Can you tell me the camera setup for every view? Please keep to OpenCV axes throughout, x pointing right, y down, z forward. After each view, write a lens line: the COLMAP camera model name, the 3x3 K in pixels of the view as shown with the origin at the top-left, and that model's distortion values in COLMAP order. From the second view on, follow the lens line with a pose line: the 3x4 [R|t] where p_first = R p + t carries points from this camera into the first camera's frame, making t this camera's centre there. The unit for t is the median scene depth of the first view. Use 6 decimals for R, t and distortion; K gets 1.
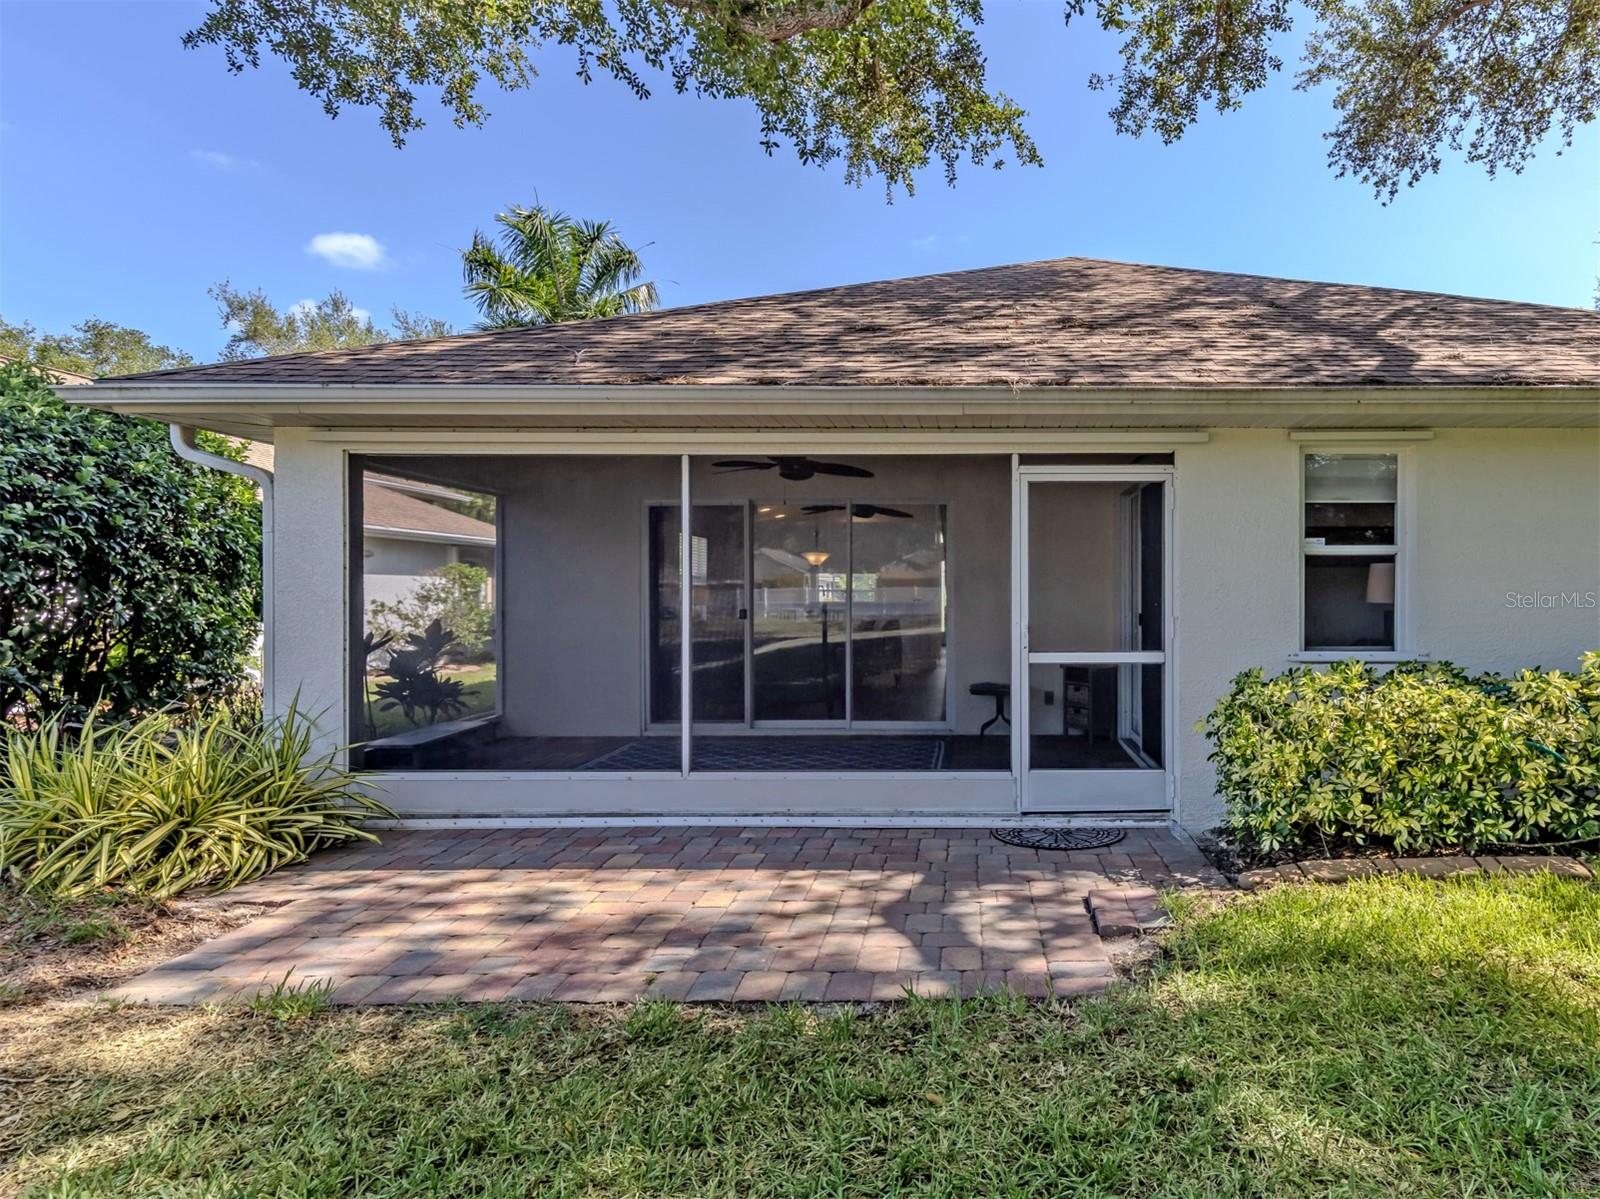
lens RADIAL K [[1220.2, 0, 800.0], [0, 1220.2, 599.5], [0, 0, 1]] dist [-0.001275, 0.000810]
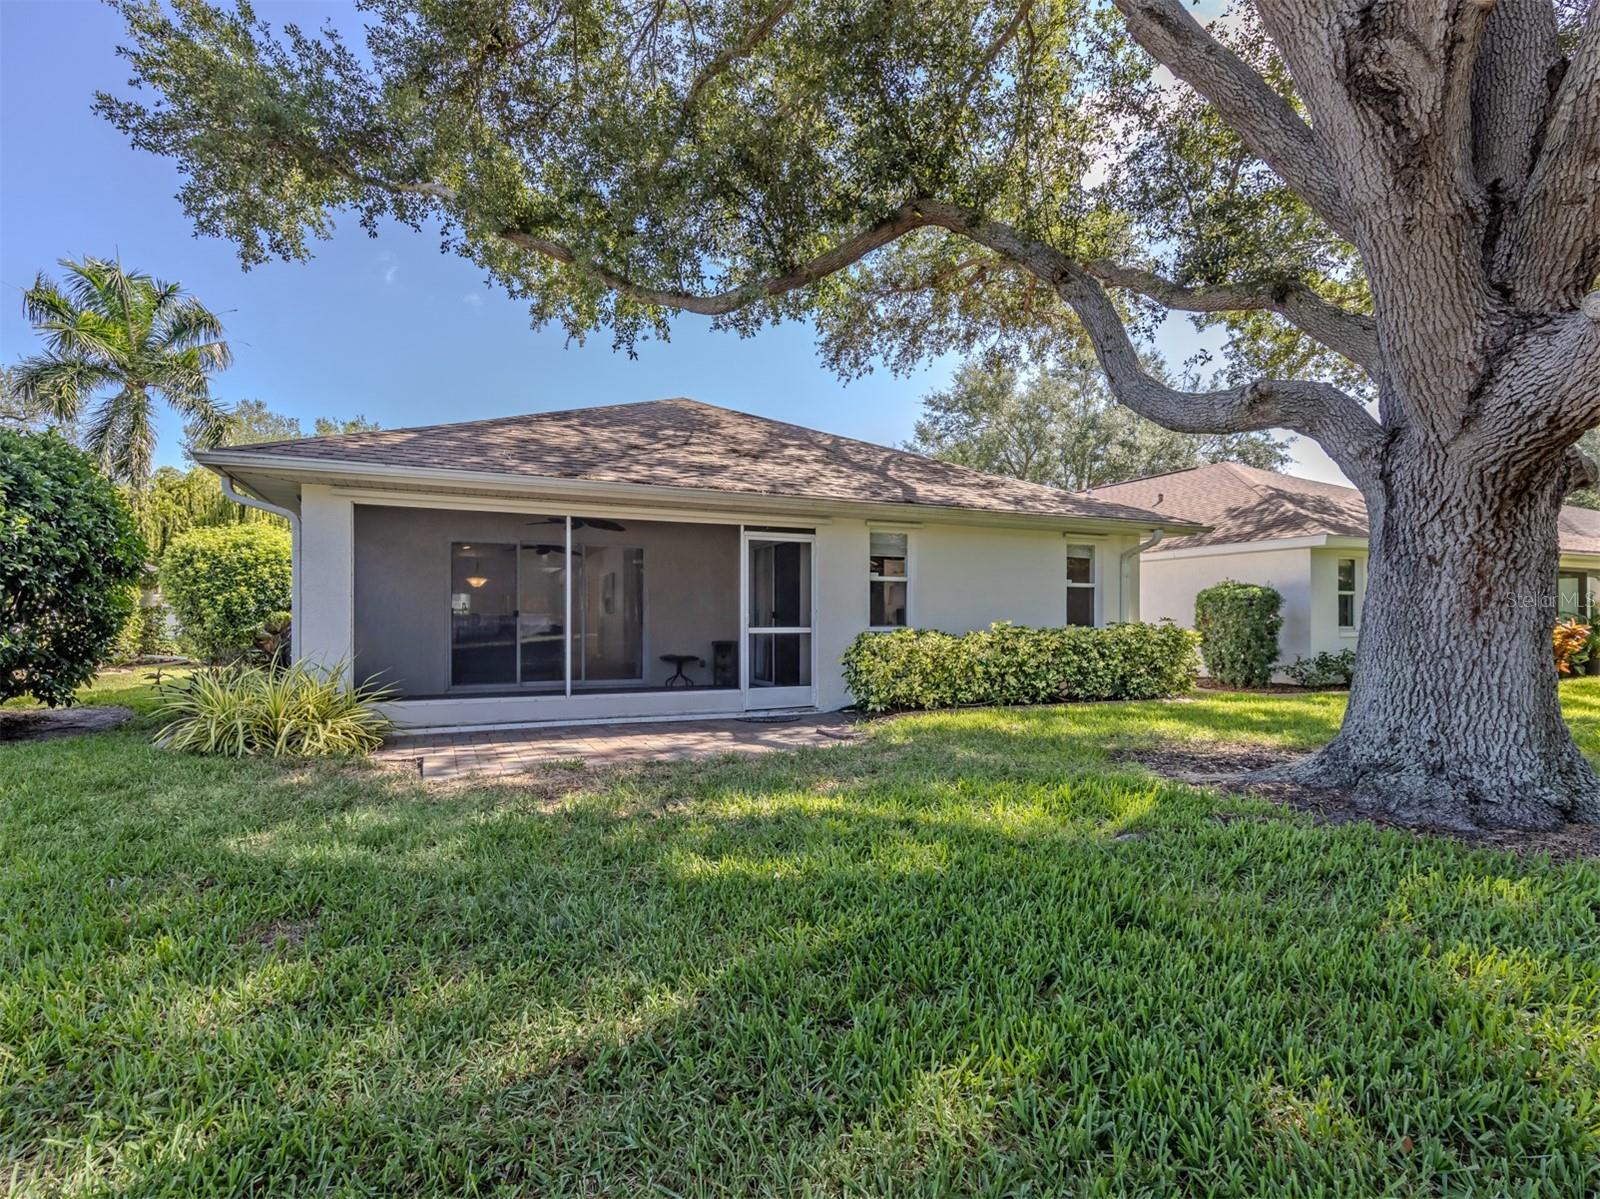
lens RADIAL K [[1001.8, 0, 800.0], [0, 1001.8, 599.5], [0, 0, 1]] dist [0.002157, 0.000603]
pose [[0.879664, 0.014904, 0.475362, -0.492971], [-0.001521, 0.999592, -0.028525, 0.043445], [-0.475594, 0.024370, 0.879328, -0.433928]]
